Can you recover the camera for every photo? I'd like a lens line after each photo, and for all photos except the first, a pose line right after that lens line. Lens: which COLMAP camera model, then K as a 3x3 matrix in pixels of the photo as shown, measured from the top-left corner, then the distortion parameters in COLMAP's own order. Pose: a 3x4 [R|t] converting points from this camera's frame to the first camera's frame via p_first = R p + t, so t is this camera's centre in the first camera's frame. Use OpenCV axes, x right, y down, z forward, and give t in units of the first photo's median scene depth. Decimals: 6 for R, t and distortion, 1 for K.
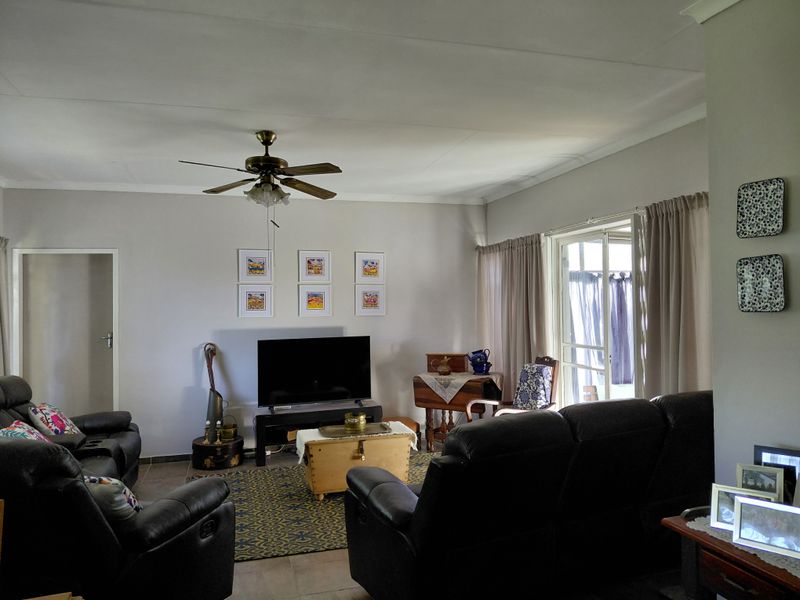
lens RADIAL K [[594.7, 0, 400.0], [0, 594.7, 300.0], [0, 0, 1]] dist [0.173030, -0.305282]
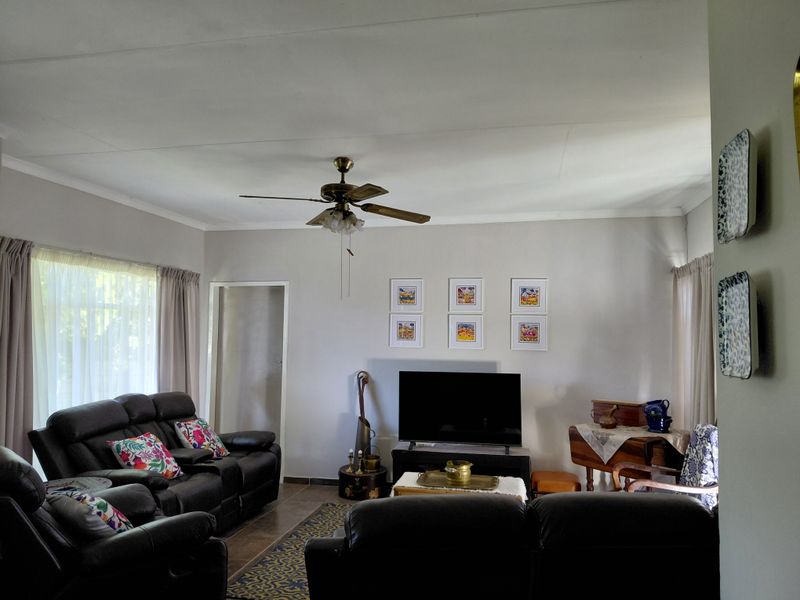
lens RADIAL K [[594.7, 0, 400.0], [0, 594.7, 300.0], [0, 0, 1]] dist [0.173030, -0.305282]
pose [[0.881466, -0.003614, -0.472233, 0.219790], [-0.018830, 0.998907, -0.042791, -0.007052], [0.471871, 0.046611, 0.880435, 0.138284]]
